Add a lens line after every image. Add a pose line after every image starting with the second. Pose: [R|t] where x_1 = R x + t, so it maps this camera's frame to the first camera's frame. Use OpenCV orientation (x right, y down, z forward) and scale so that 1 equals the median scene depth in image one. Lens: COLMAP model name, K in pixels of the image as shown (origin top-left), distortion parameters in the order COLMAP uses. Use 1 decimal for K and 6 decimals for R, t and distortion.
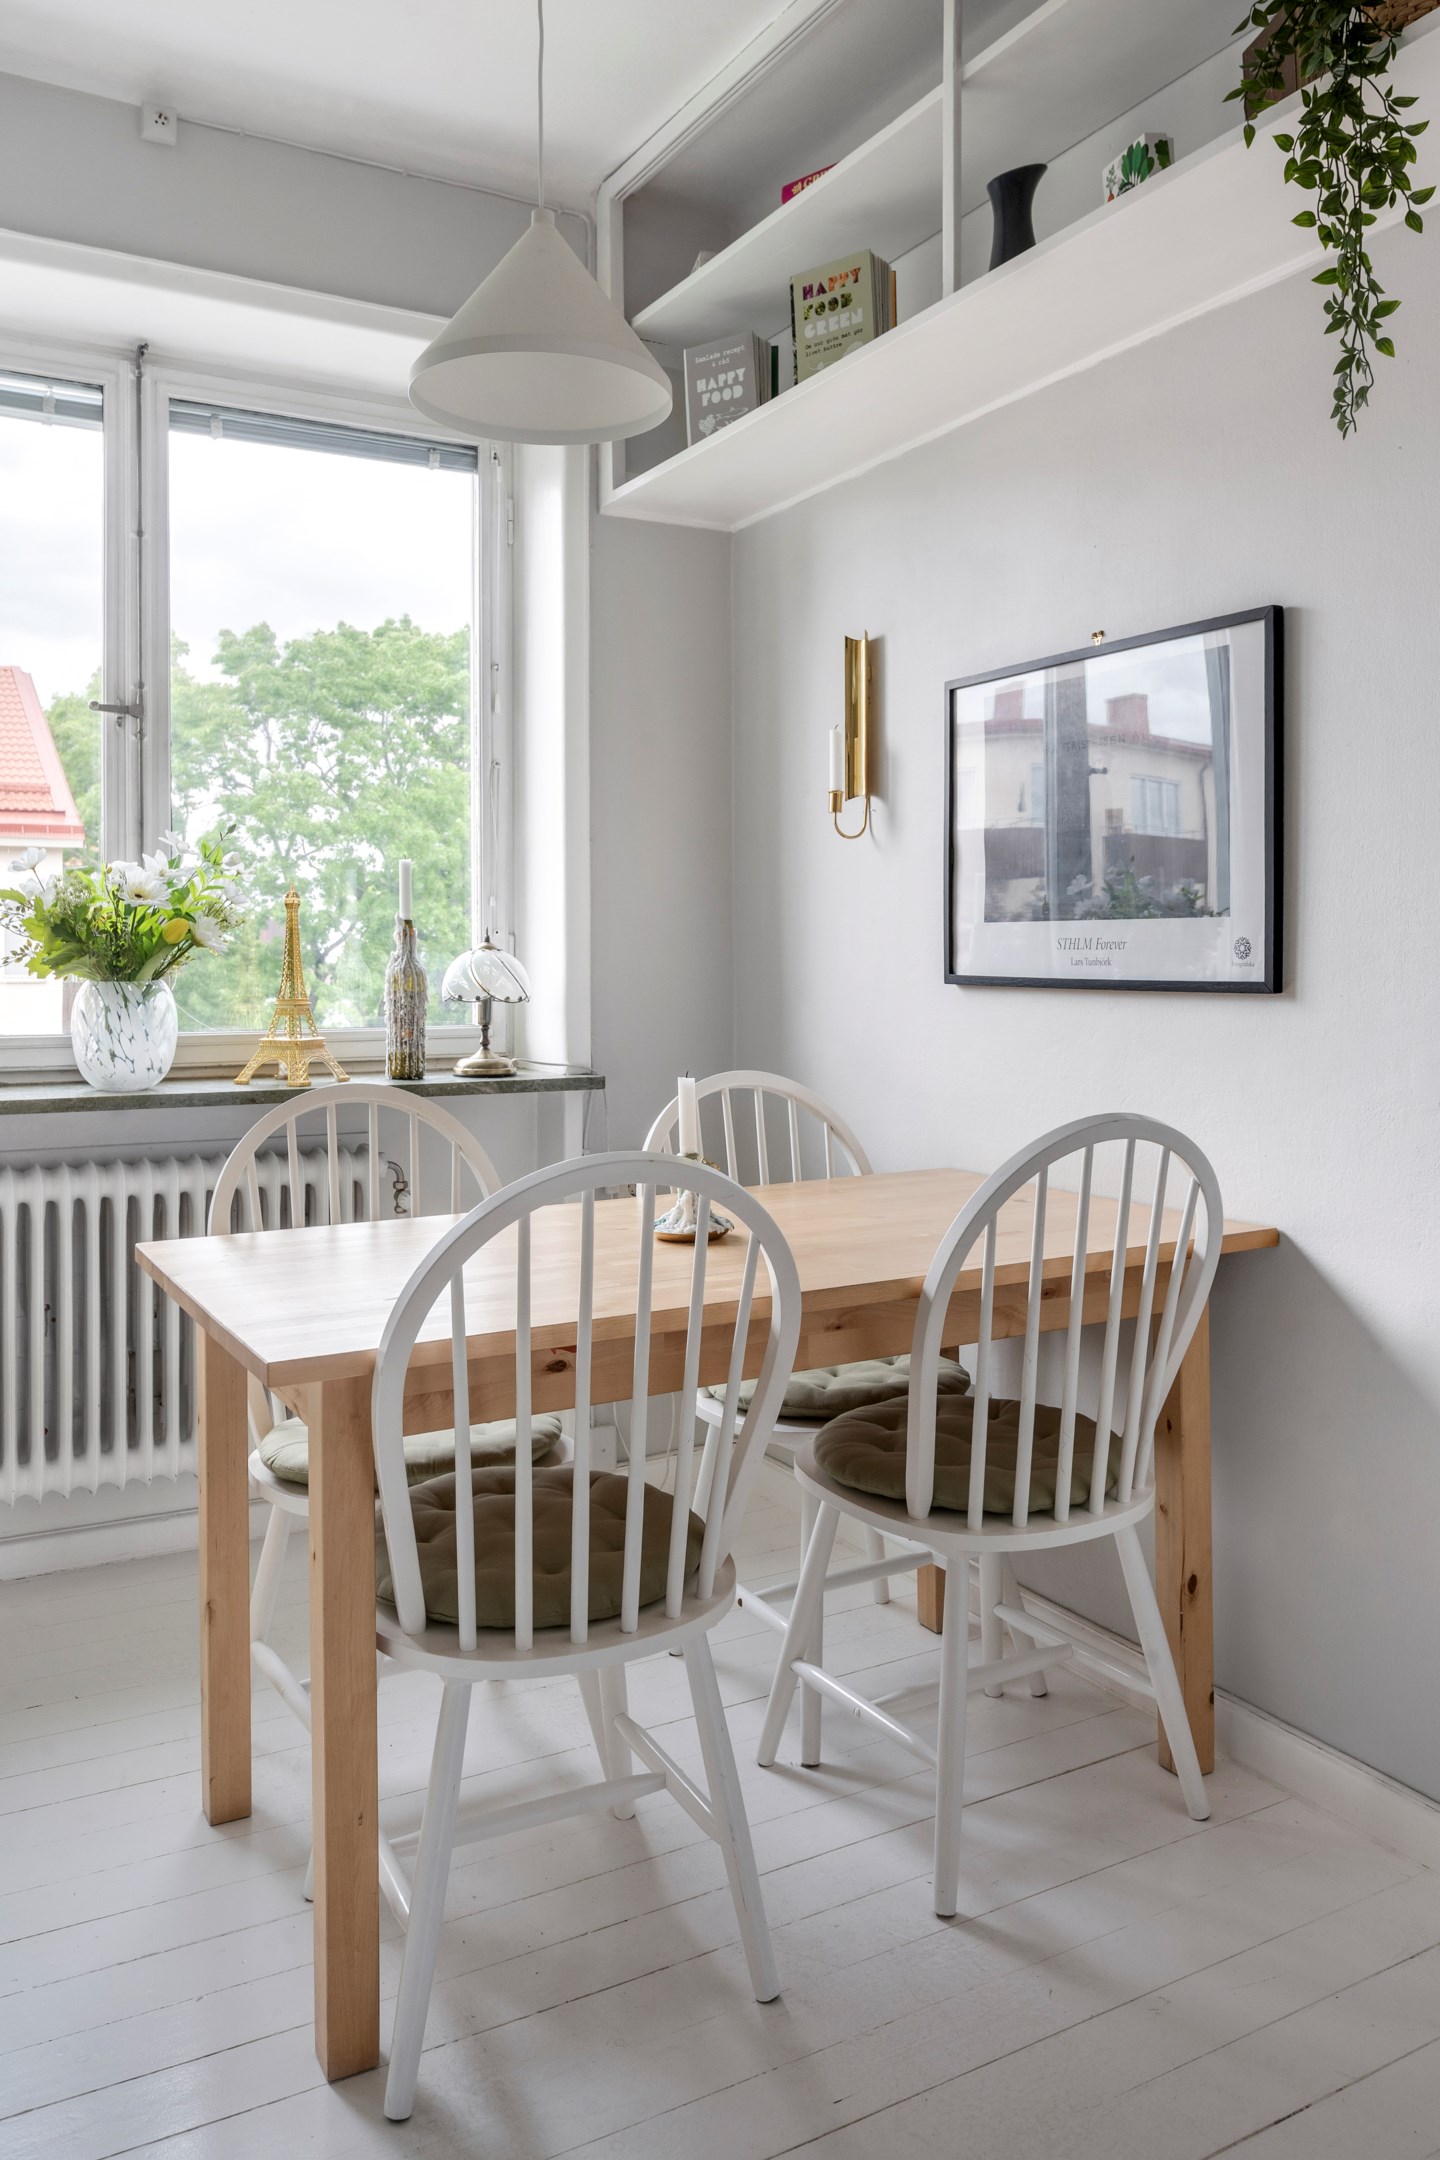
lens RADIAL K [[1638.6, 0, 718.9], [0, 1638.6, 958.2], [0, 0, 1]] dist [0.002715, -0.001966]
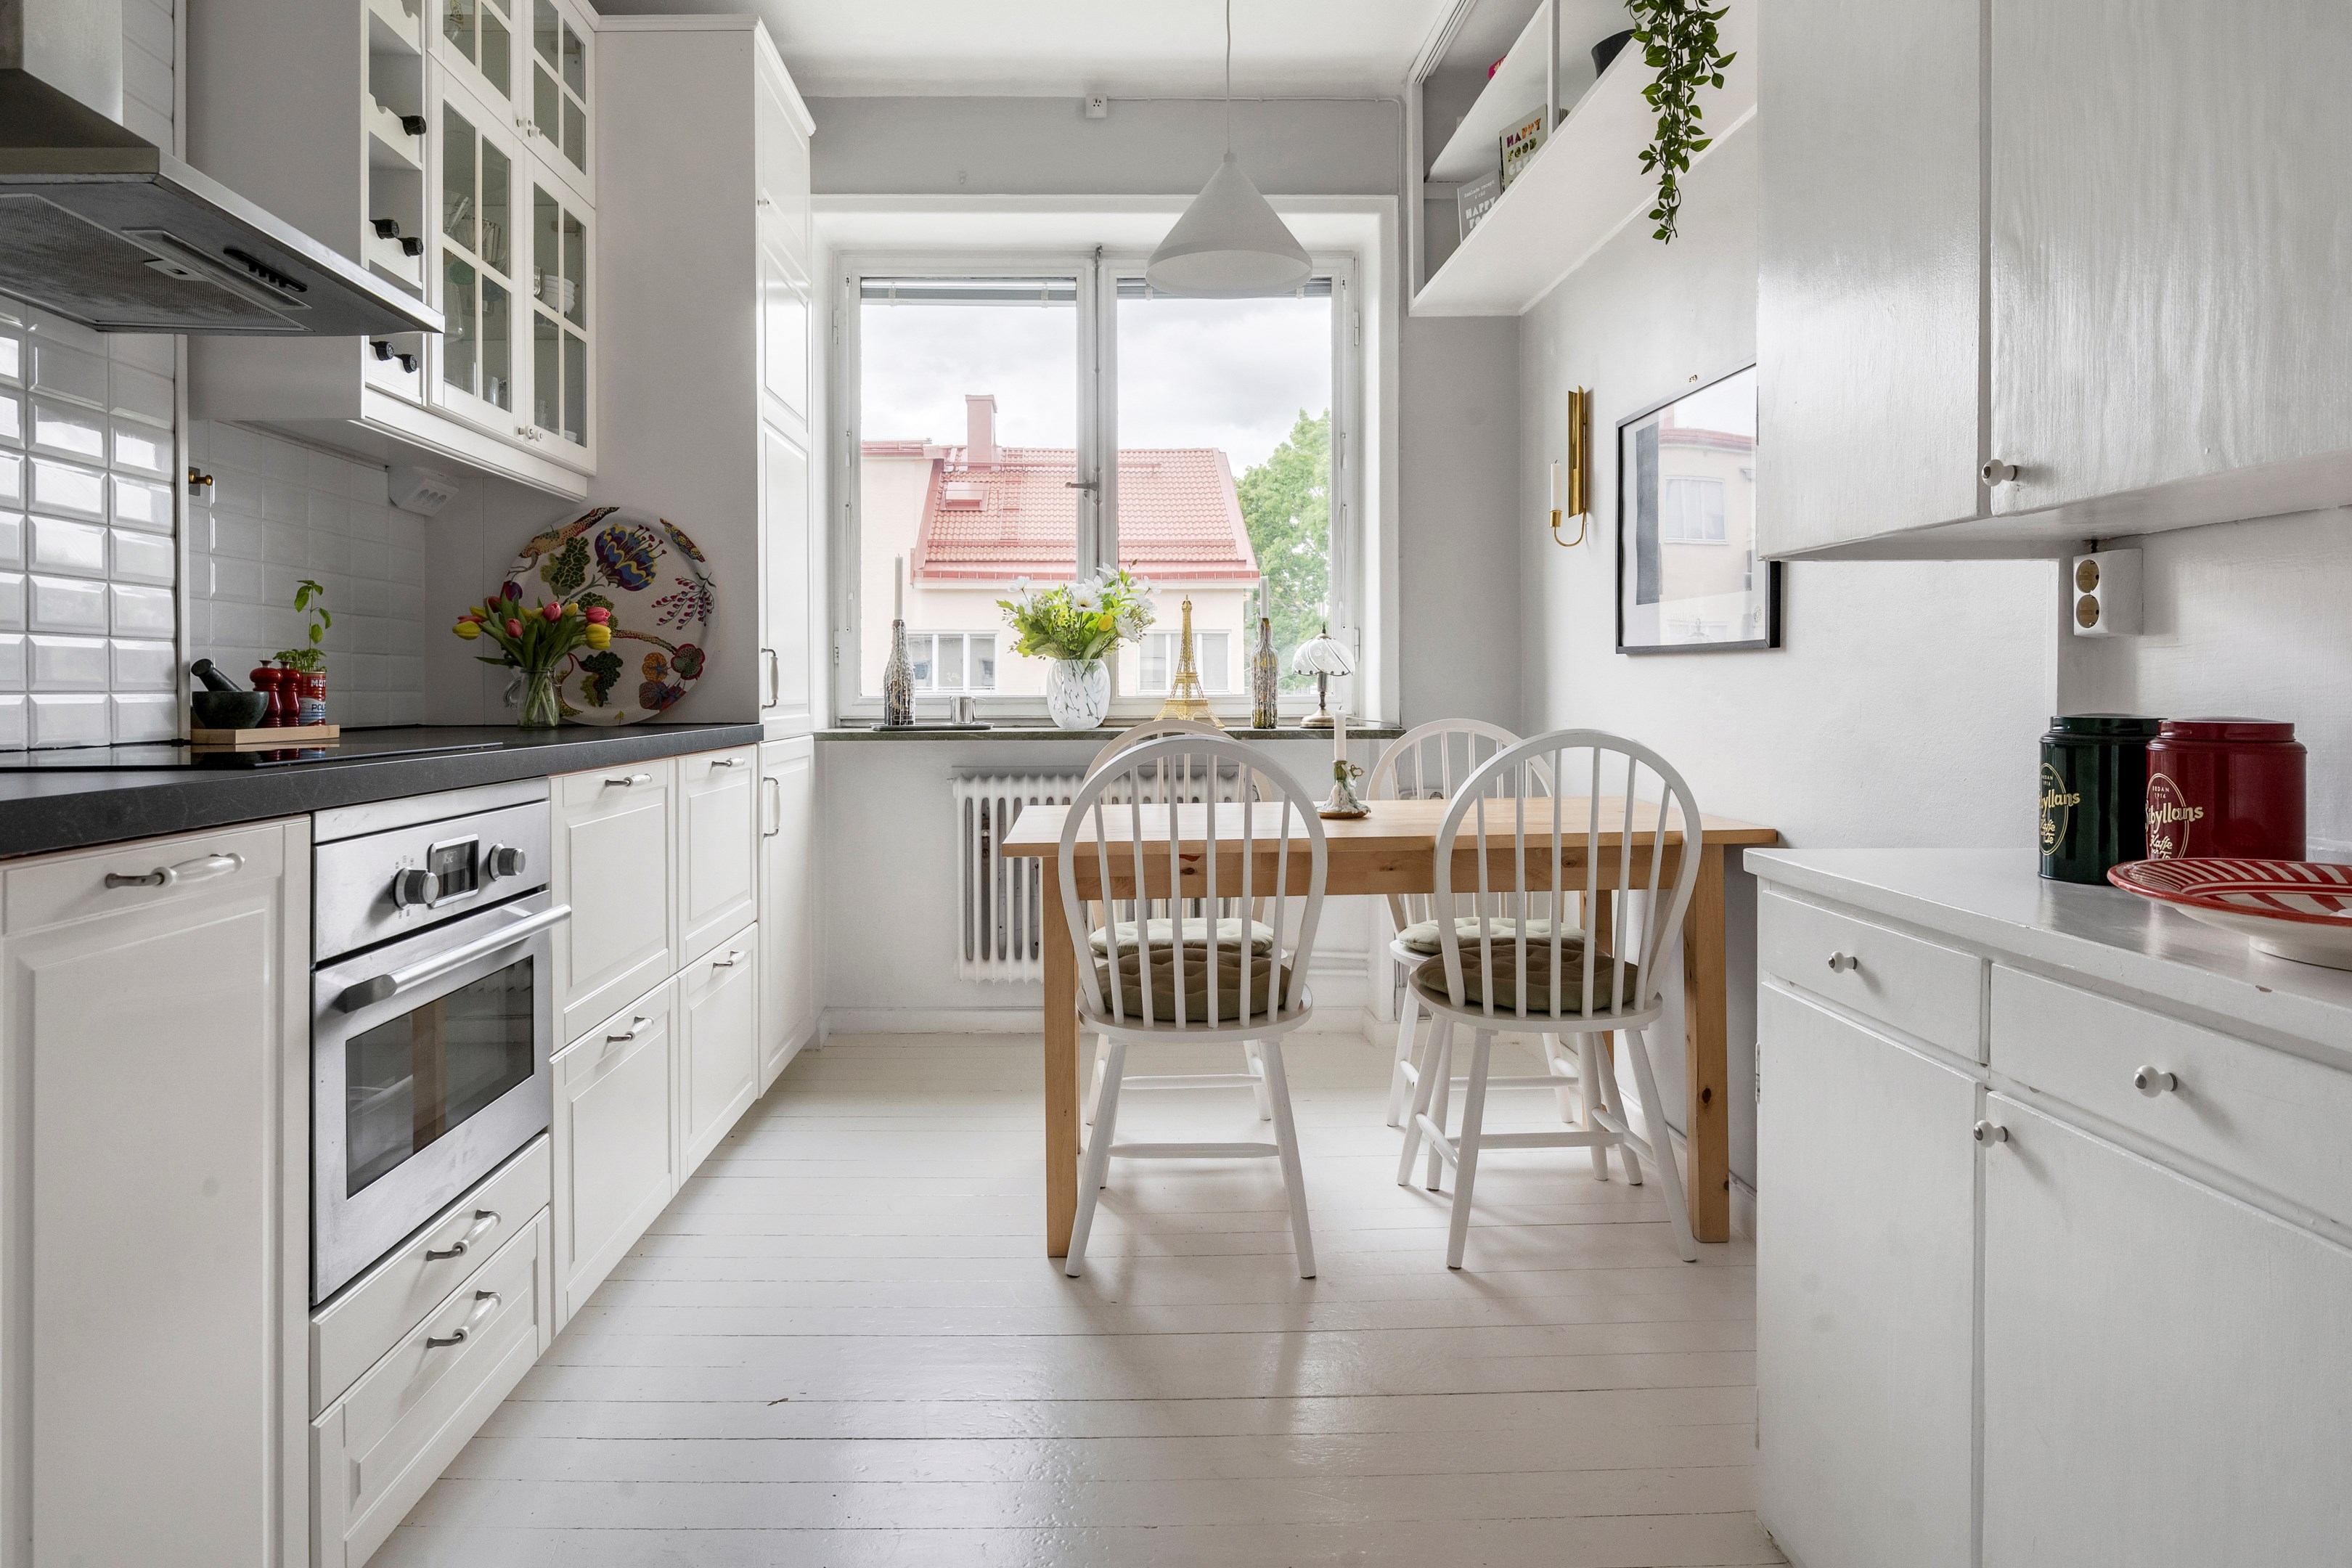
lens RADIAL K [[1446.5, 0, 1118.3], [0, 1446.5, 688.6], [0, 0, 1]] dist [-0.002710, -0.002560]
pose [[0.878466, -0.001559, -0.477802, 0.316888], [0.003499, 0.999989, 0.003170, 0.035469], [0.477792, -0.004457, 0.878462, -0.184739]]
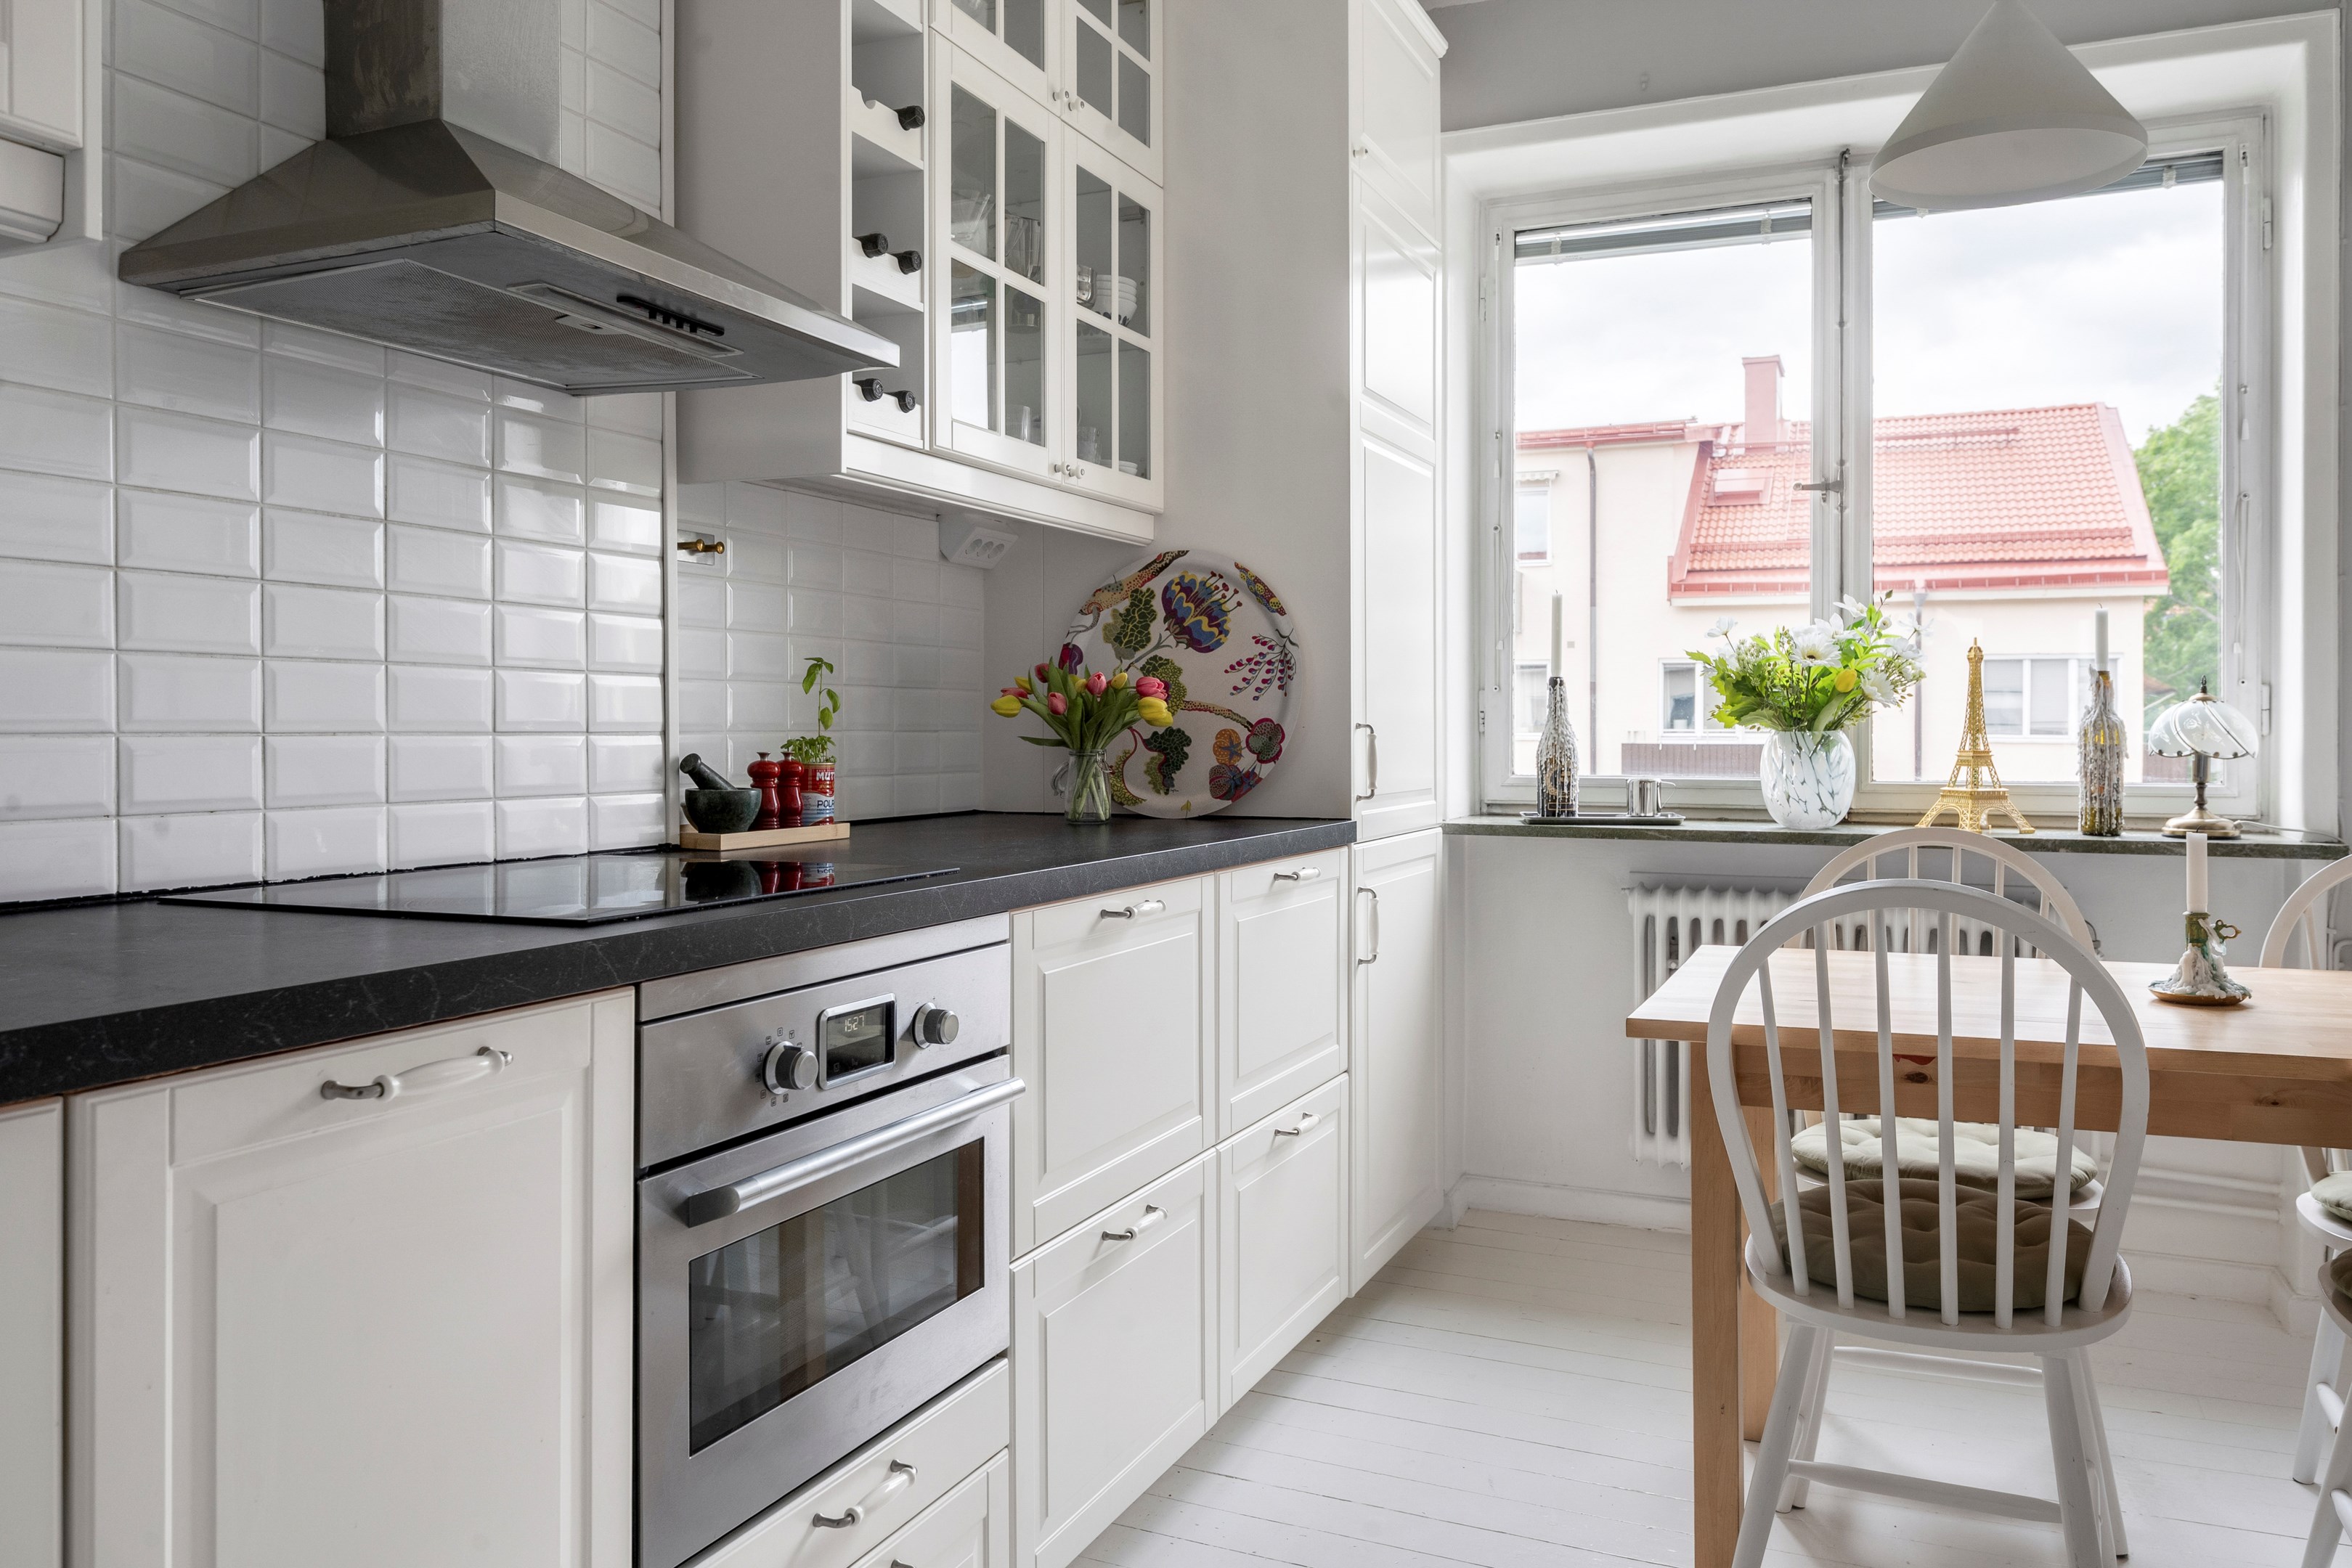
lens RADIAL K [[1734.2, 0, 1171.7], [0, 1734.2, 732.8], [0, 0, 1]] dist [0.004525, -0.009619]
pose [[0.599317, 0.005441, -0.800493, 0.313865], [0.000639, 0.999973, 0.007275, 0.005542], [0.800512, -0.004872, 0.599298, -0.055051]]
